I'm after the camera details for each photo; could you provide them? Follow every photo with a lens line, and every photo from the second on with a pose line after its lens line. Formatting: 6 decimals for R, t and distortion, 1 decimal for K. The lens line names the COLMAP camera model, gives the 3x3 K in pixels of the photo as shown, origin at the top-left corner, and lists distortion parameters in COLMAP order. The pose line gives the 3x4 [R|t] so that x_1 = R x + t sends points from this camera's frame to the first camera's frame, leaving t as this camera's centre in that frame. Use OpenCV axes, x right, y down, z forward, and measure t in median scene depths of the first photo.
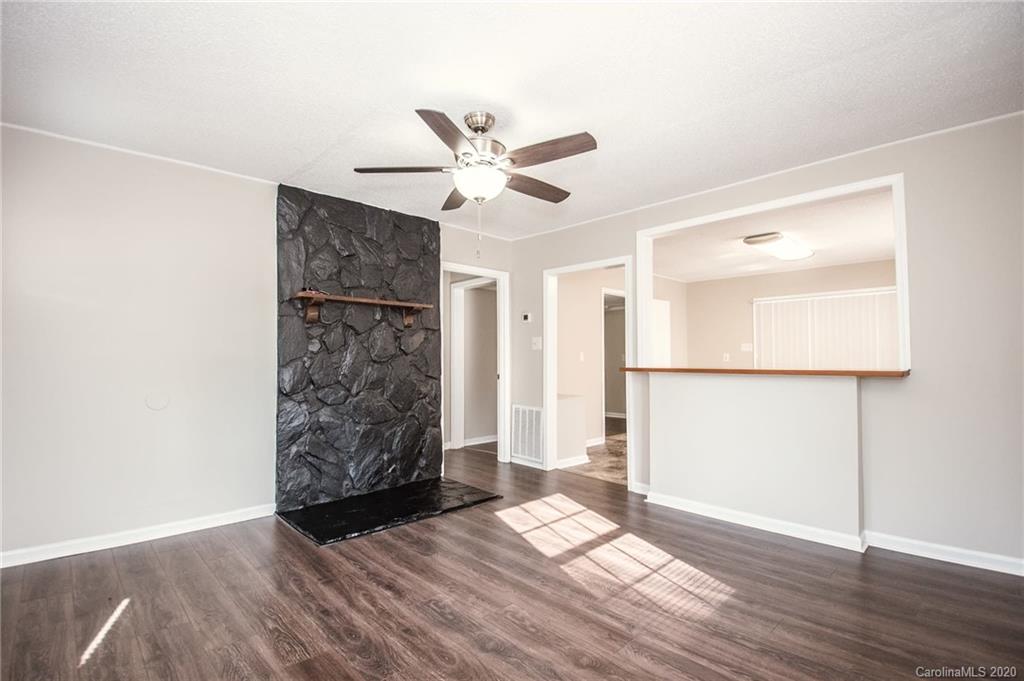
lens RADIAL K [[479.7, 0, 511.7], [0, 479.7, 337.7], [0, 0, 1]] dist [-0.001116, -0.002834]
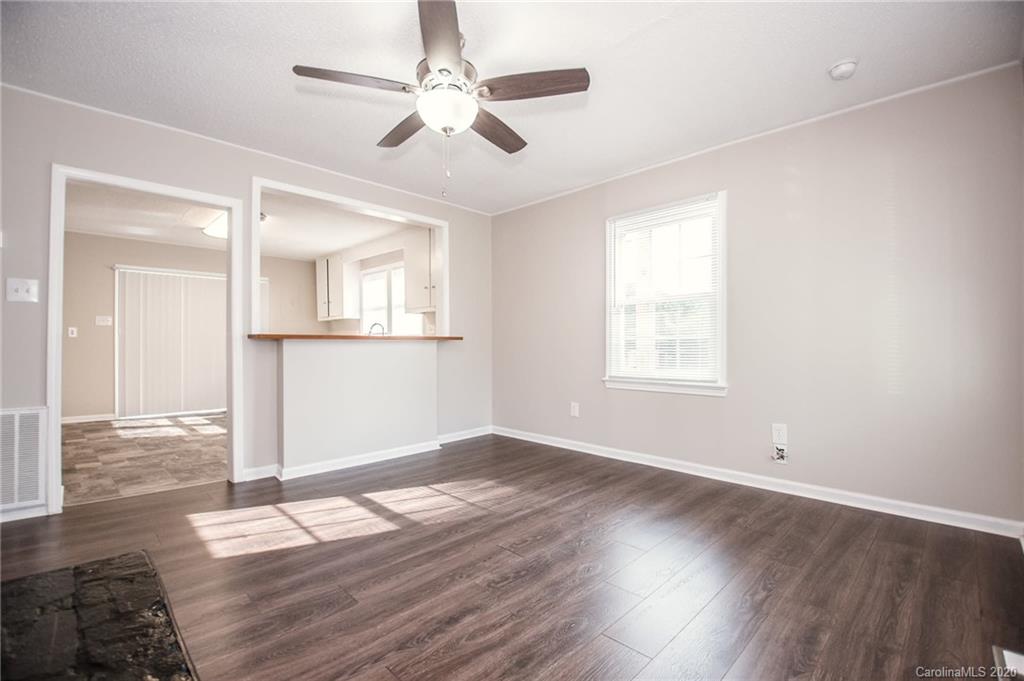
lens RADIAL K [[450.3, 0, 515.3], [0, 450.3, 337.1], [0, 0, 1]] dist [-0.006494, -0.009892]
pose [[-0.029871, 0.017726, 0.999397, -0.641153], [-0.039192, 0.999053, -0.018891, 0.074191], [-0.998785, -0.039733, -0.029148, 0.648041]]
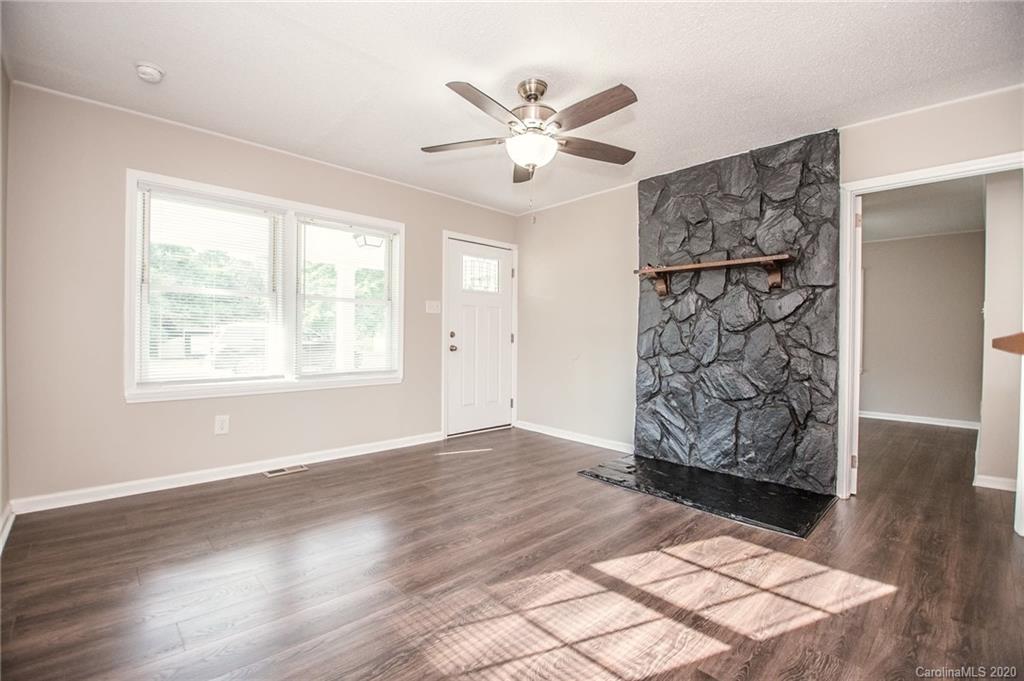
lens RADIAL K [[450.3, 0, 497.3], [0, 450.3, 337.6], [0, 0, 1]] dist [-0.006494, -0.009892]
pose [[-0.034769, 0.005186, -0.999382, 0.662430], [0.028030, 0.999598, 0.004212, 0.054407], [0.999002, -0.027866, -0.034900, 0.695769]]
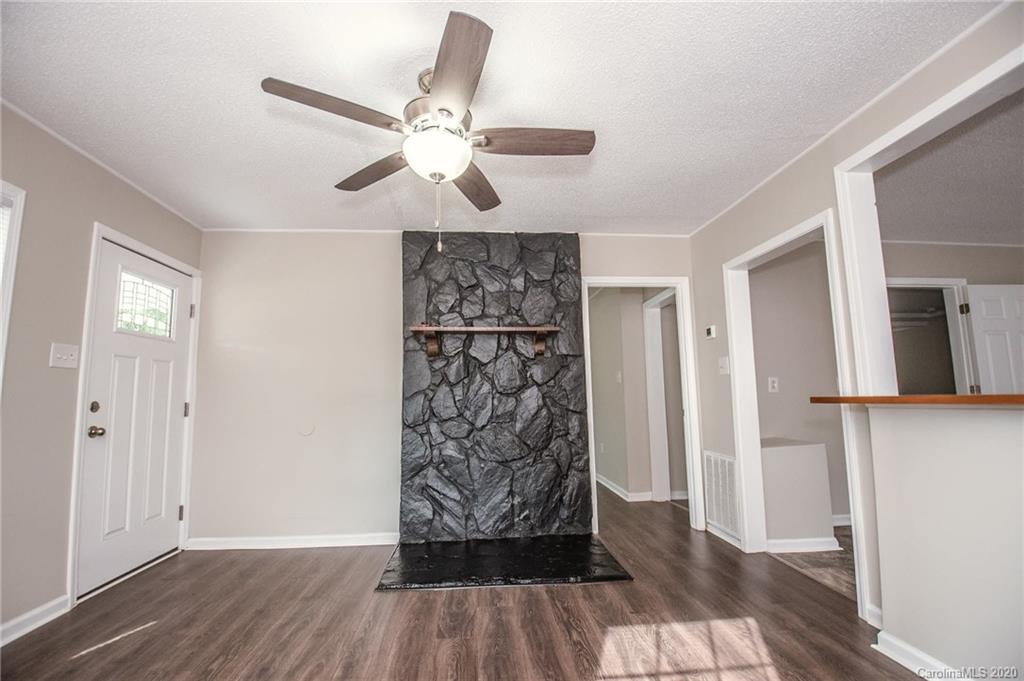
lens RADIAL K [[450.3, 0, 507.1], [0, 450.3, 337.2], [0, 0, 1]] dist [-0.006494, -0.009892]
pose [[0.769599, -0.096009, -0.631268, 0.332541], [0.039302, 0.993879, -0.103244, 0.036821], [0.637317, 0.054647, 0.768662, 0.383785]]
